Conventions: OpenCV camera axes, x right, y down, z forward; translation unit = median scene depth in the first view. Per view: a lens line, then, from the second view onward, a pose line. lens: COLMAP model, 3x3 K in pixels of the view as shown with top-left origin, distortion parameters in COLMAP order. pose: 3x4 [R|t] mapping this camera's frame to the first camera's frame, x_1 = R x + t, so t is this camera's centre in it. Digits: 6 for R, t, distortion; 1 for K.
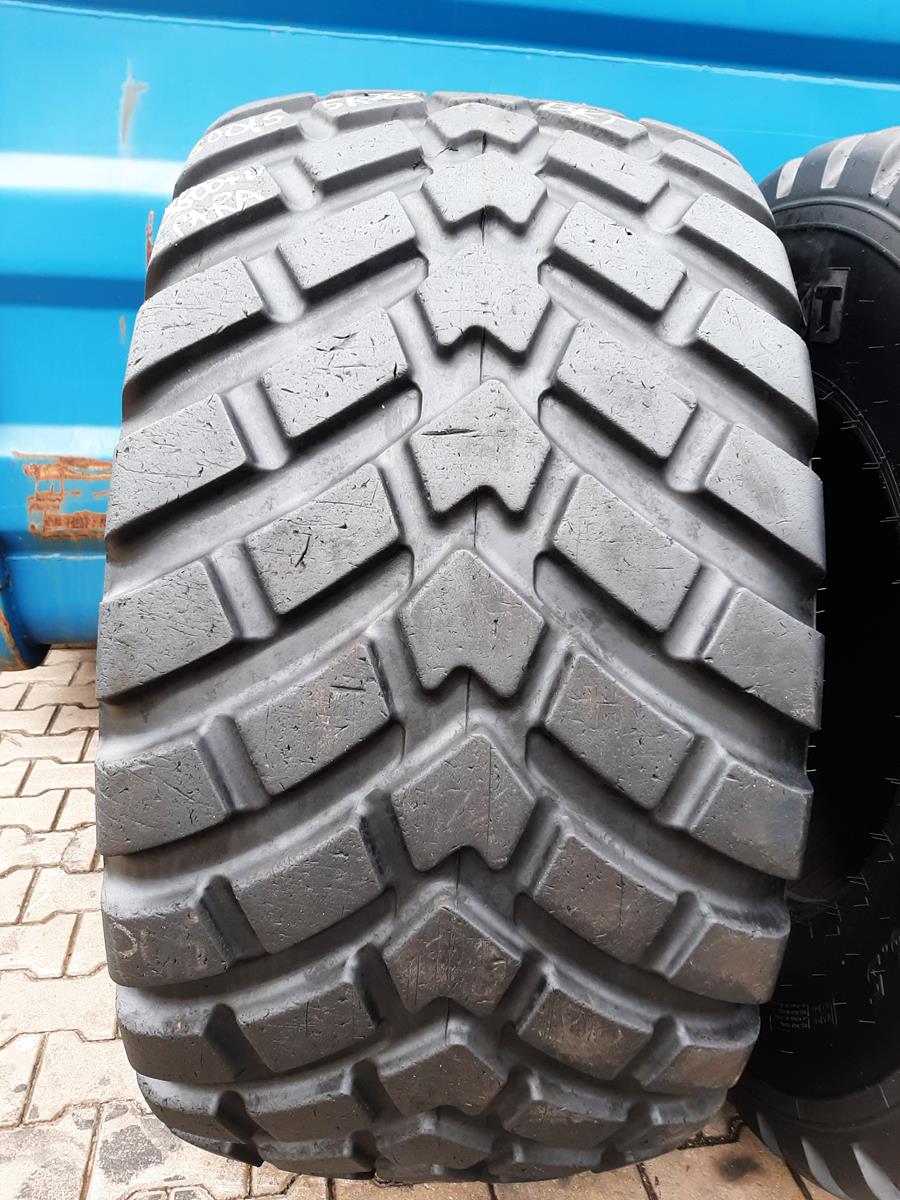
lens RADIAL K [[901.0, 0, 447.5], [0, 901.0, 601.9], [0, 0, 1]] dist [0.059729, -0.120579]
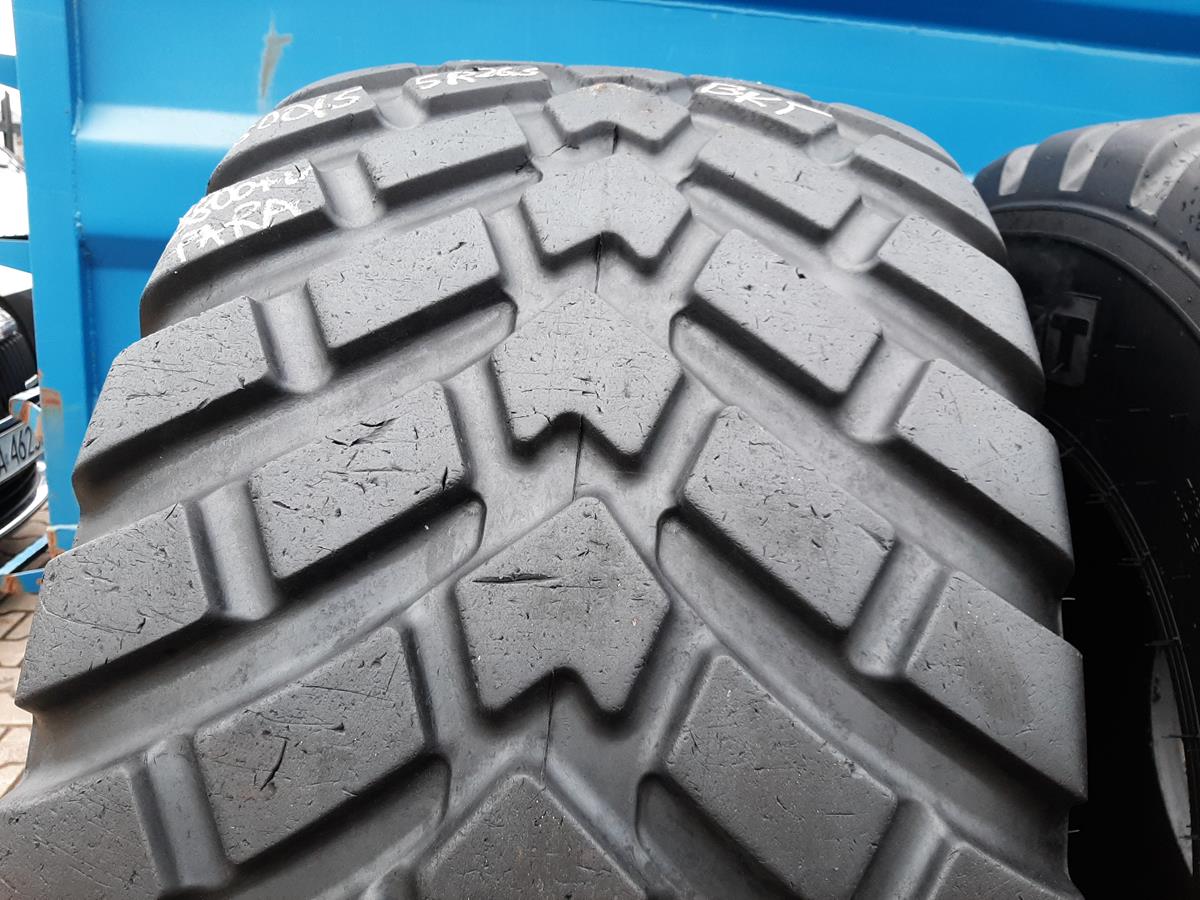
lens RADIAL K [[901.0, 0, 607.0], [0, 901.0, 461.7], [0, 0, 1]] dist [0.059729, -0.120579]
pose [[0.998510, 0.037498, -0.039647, 0.084942], [-0.040358, 0.996443, -0.073975, -0.210872], [0.036732, 0.075465, 0.996472, 0.311787]]
